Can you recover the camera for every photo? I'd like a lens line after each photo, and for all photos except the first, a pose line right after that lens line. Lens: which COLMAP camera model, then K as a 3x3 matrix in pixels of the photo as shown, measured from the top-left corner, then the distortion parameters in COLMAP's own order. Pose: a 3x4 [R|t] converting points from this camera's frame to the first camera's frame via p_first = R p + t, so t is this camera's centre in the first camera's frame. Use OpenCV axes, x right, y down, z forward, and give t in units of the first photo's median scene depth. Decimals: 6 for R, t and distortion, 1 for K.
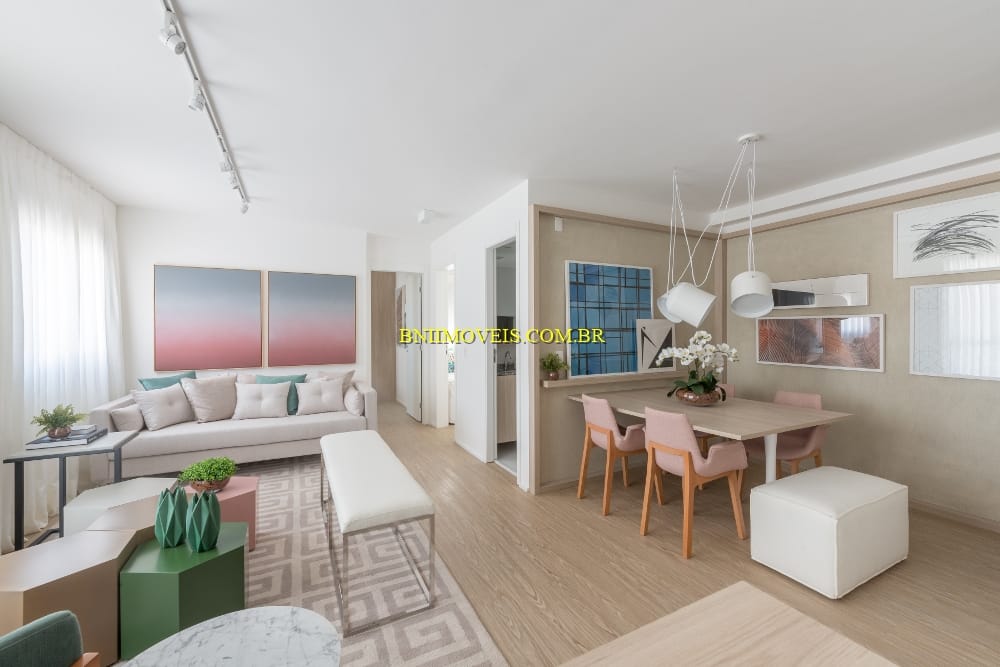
lens RADIAL K [[399.0, 0, 500.0], [0, 399.0, 333.5], [0, 0, 1]] dist [0.010307, -0.000311]
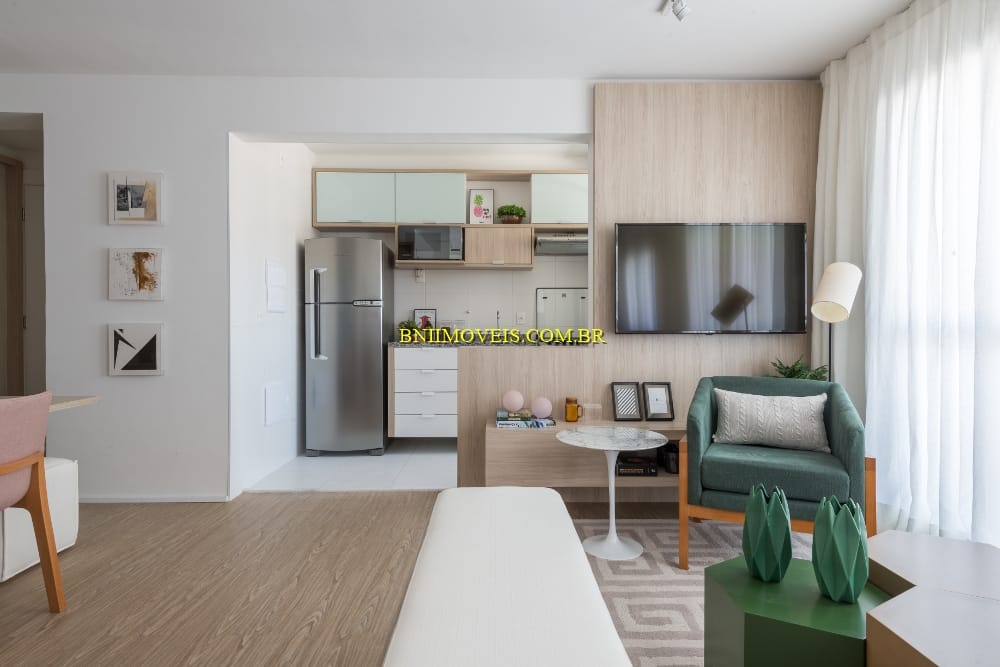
lens RADIAL K [[540.7, 0, 501.3], [0, 540.7, 330.0], [0, 0, 1]] dist [0.015879, -0.001219]
pose [[-0.896473, -0.001638, 0.443096, -0.400596], [0.003941, 0.999924, 0.011670, 0.071593], [-0.443081, 0.012208, -0.896398, 1.049642]]
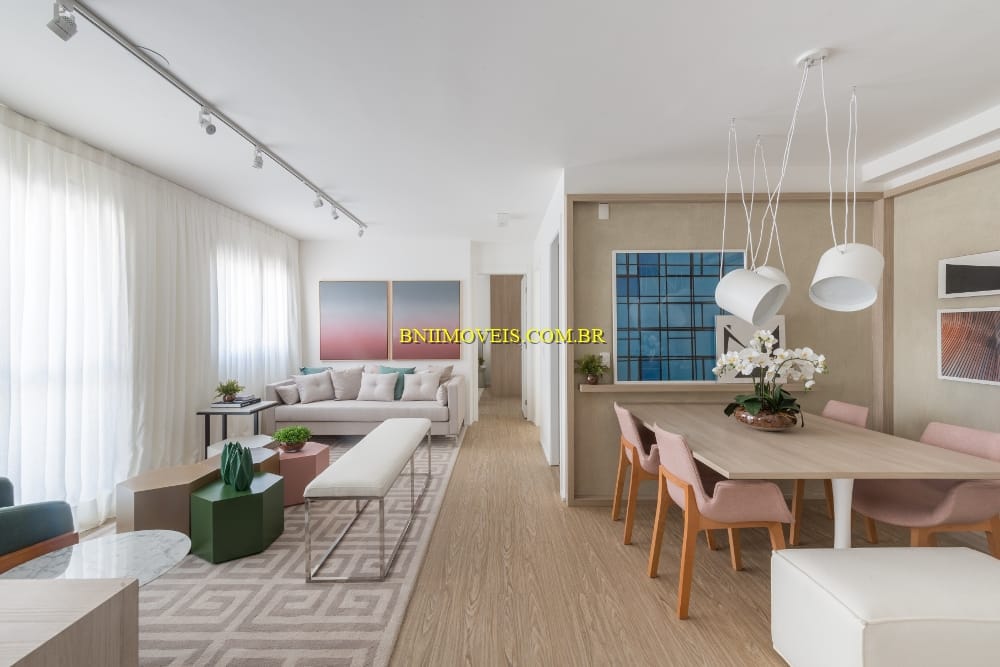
lens RADIAL K [[399.0, 0, 500.0], [0, 399.0, 333.5], [0, 0, 1]] dist [0.010307, -0.000311]
pose [[0.892087, 0.003812, -0.451848, 0.359687], [-0.002139, 0.999989, 0.004214, -0.002680], [0.451859, -0.002792, 0.892085, 0.094767]]
